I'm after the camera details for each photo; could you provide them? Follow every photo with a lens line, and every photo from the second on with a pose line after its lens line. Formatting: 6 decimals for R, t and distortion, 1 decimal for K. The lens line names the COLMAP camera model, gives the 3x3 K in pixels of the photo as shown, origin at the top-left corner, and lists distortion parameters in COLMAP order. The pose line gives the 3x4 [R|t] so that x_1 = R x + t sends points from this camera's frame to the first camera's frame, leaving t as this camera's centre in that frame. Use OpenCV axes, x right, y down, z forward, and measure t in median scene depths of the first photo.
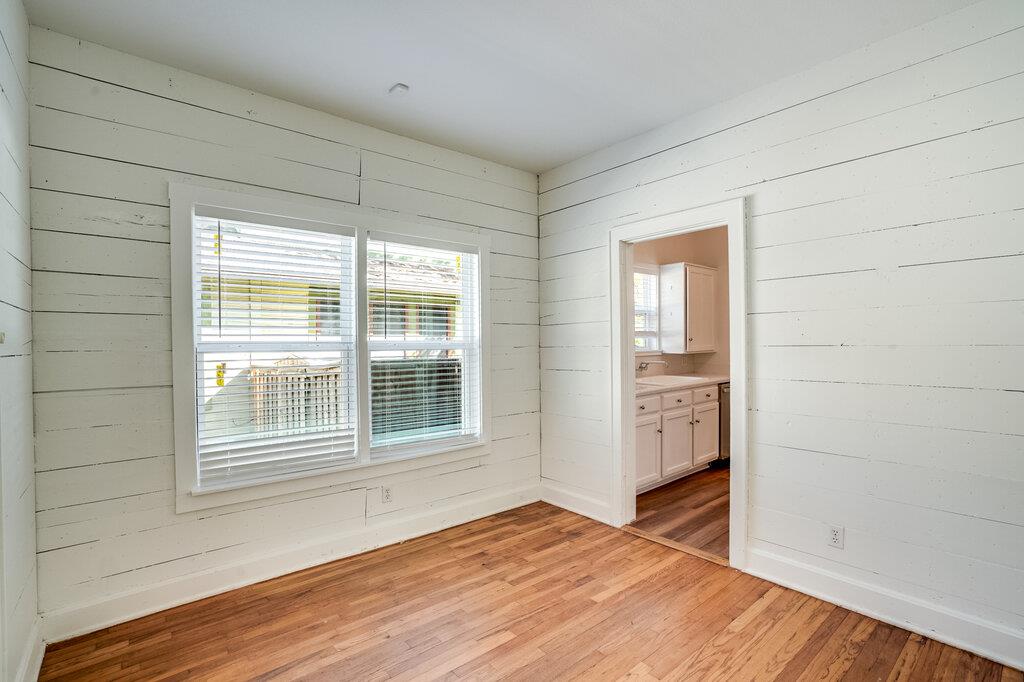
lens RADIAL K [[470.5, 0, 513.8], [0, 470.5, 335.0], [0, 0, 1]] dist [-0.058030, 0.022402]
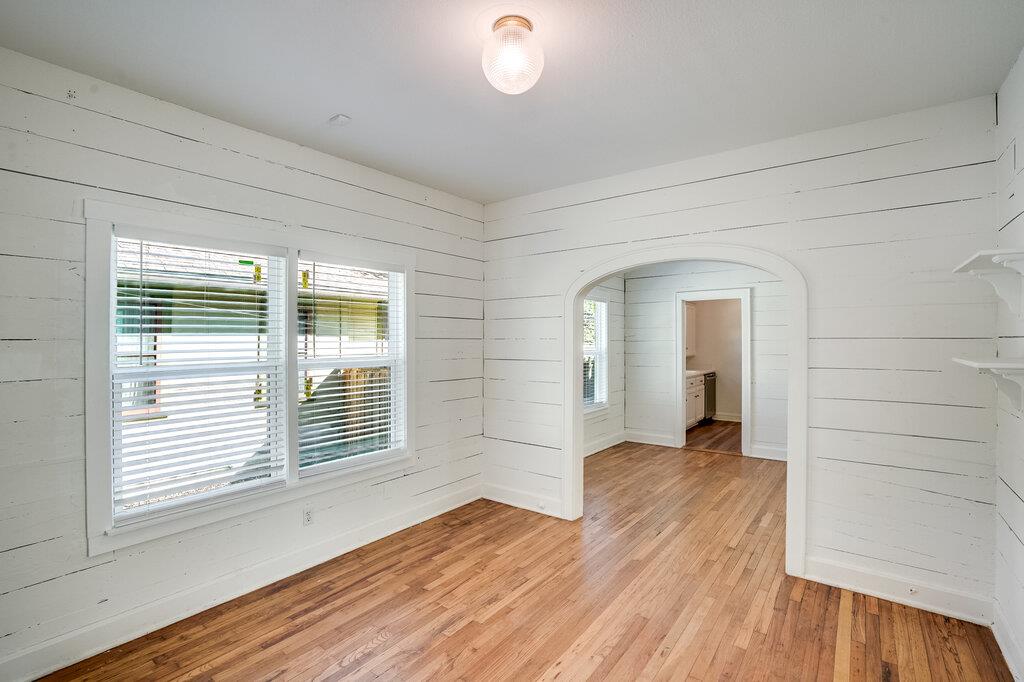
lens RADIAL K [[463.2, 0, 508.3], [0, 463.2, 345.6], [0, 0, 1]] dist [0.085926, -0.060855]
pose [[0.976190, -0.028595, 0.215024, -0.773455], [0.029454, 0.999566, -0.000789, -0.029741], [-0.214908, 0.007103, 0.976608, -0.673086]]
